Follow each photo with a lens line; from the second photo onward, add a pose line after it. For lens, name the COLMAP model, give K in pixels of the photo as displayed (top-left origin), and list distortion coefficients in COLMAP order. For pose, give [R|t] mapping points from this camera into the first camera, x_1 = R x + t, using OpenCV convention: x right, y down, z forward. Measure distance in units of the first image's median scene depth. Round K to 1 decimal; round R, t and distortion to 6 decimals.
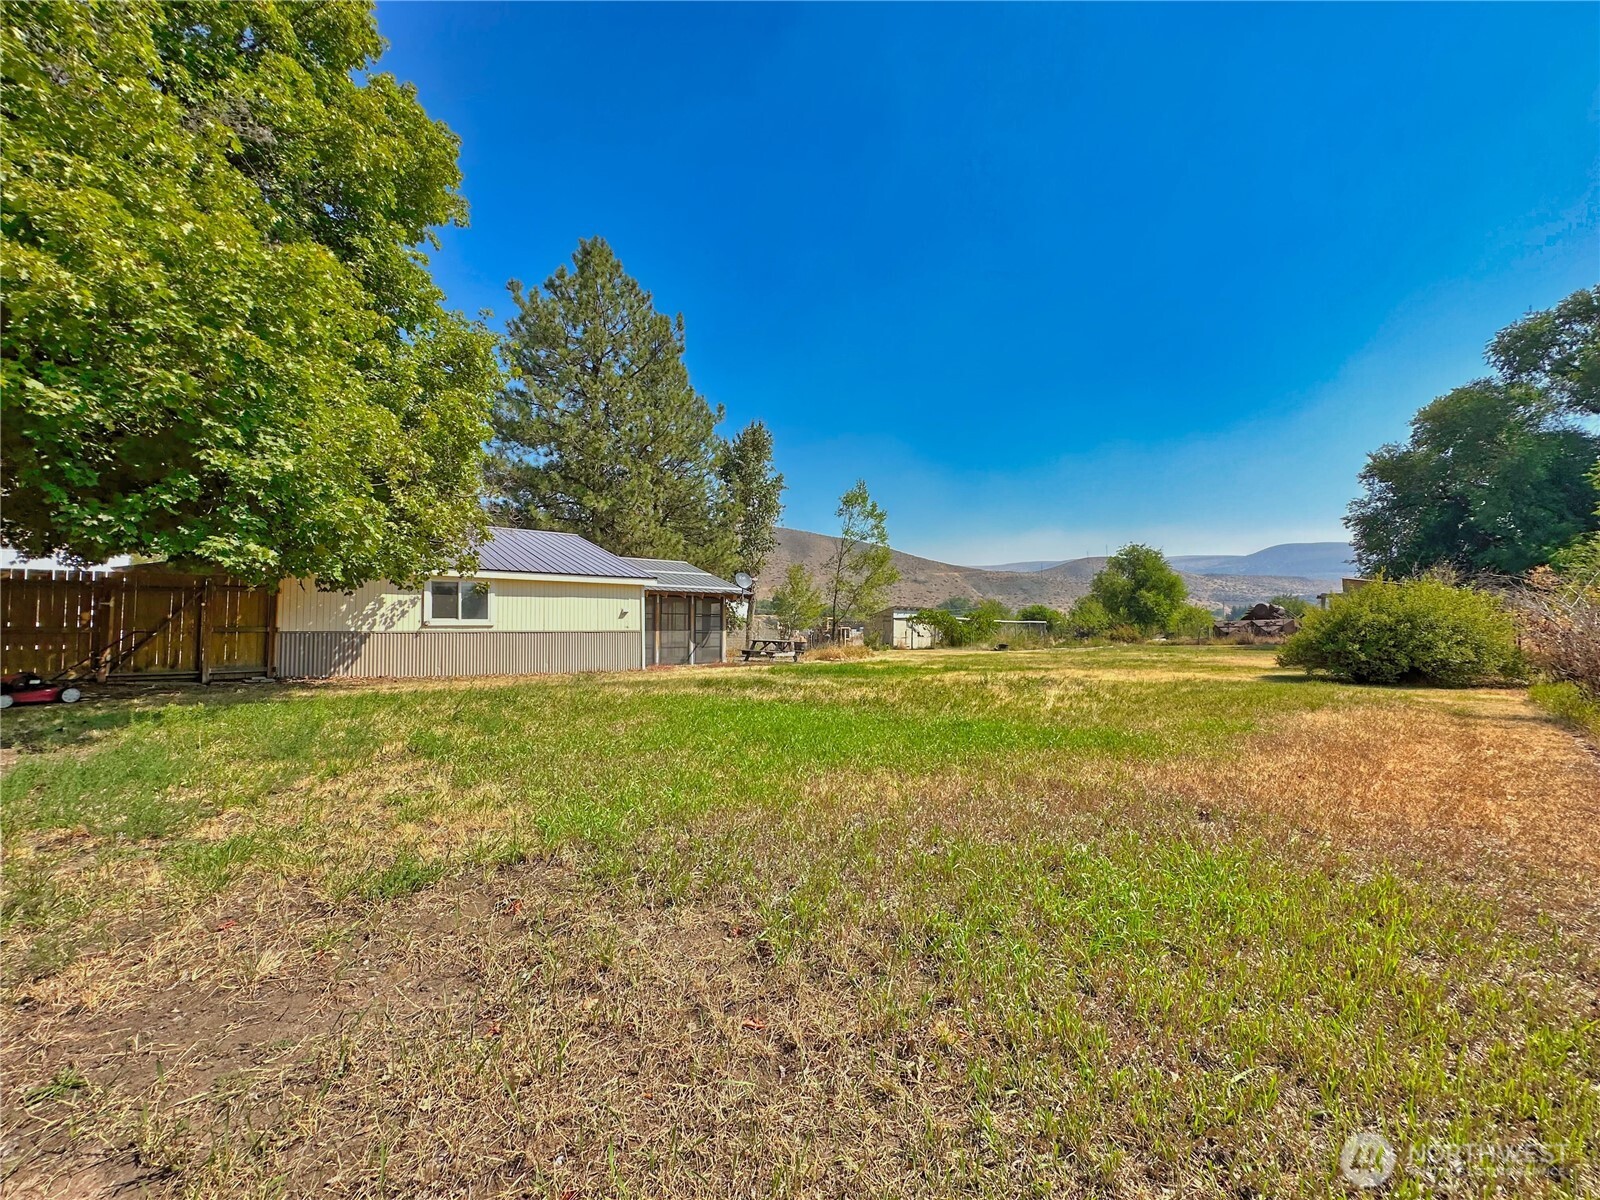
lens RADIAL K [[641.1, 0, 800.0], [0, 641.1, 600.0], [0, 0, 1]] dist [0.000332, -0.000060]
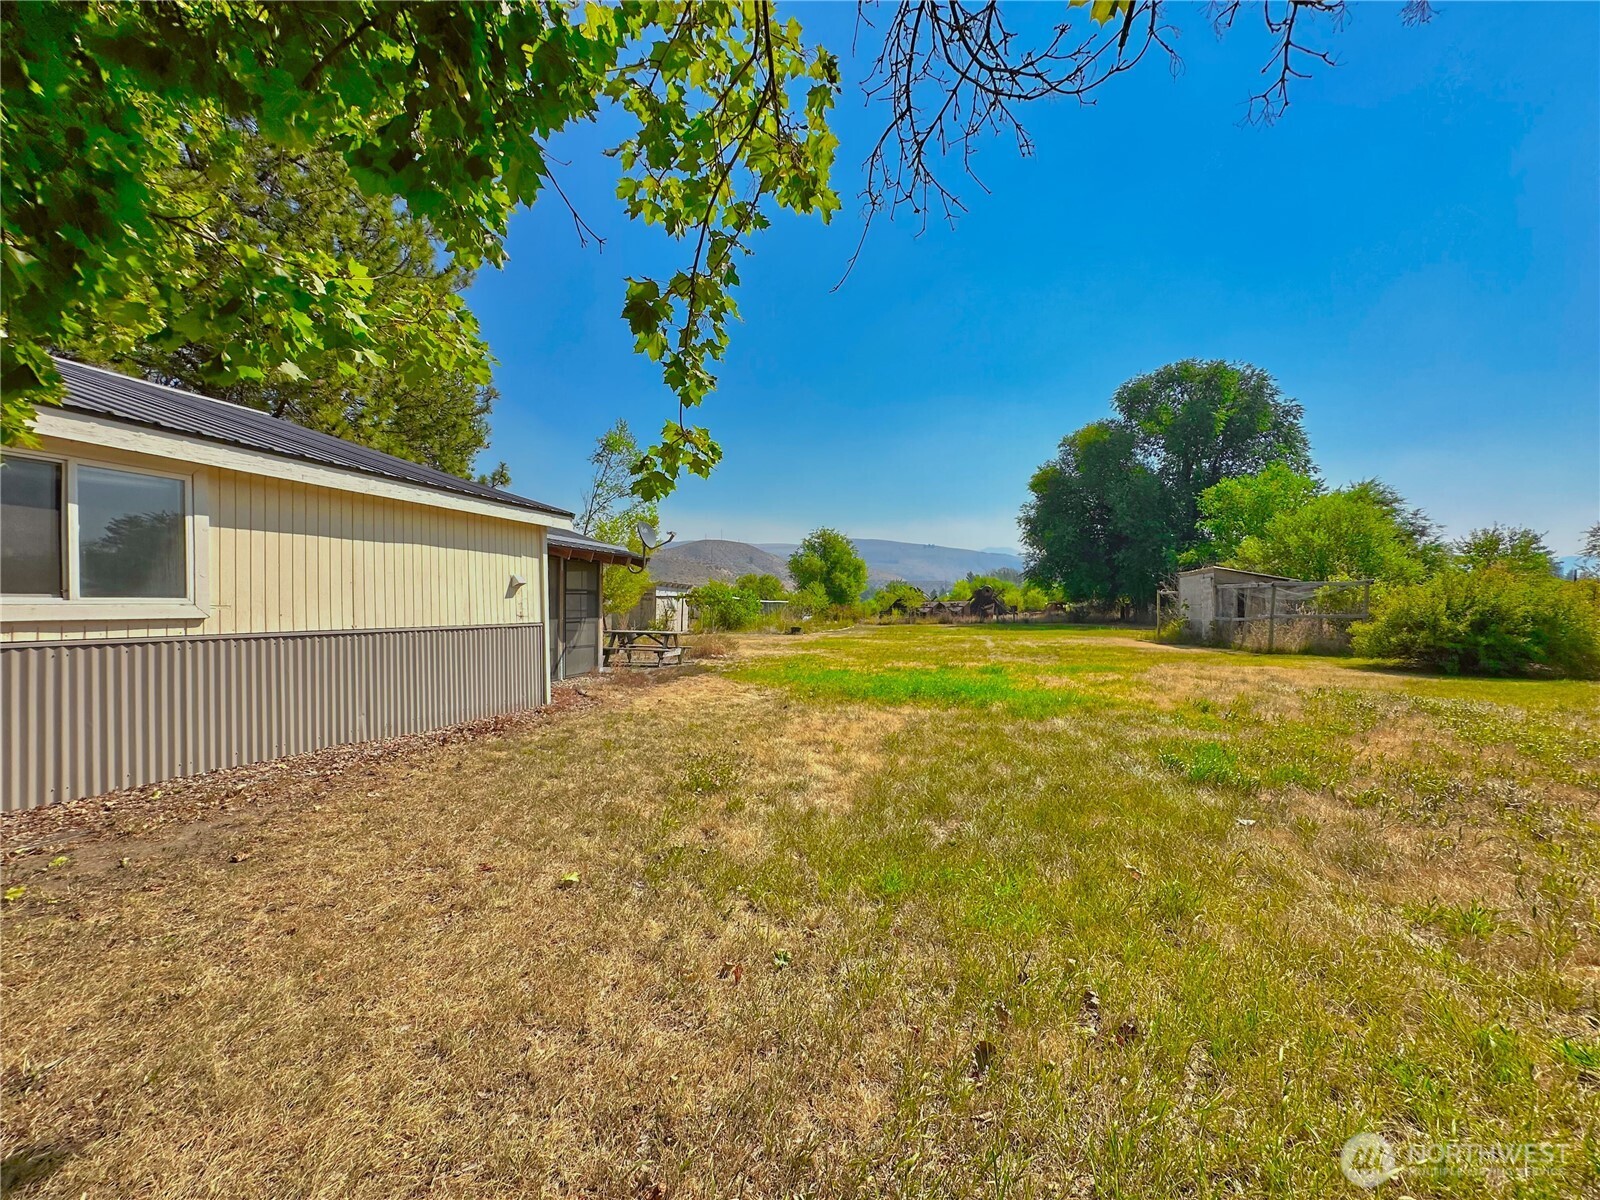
lens RADIAL K [[641.1, 0, 800.0], [0, 641.1, 600.0], [0, 0, 1]] dist [0.000332, -0.000060]
pose [[0.838913, 0.008793, 0.544195, -0.165966], [-0.028568, 0.999203, 0.027895, 0.005630], [-0.543516, -0.038948, 0.838495, 0.237580]]
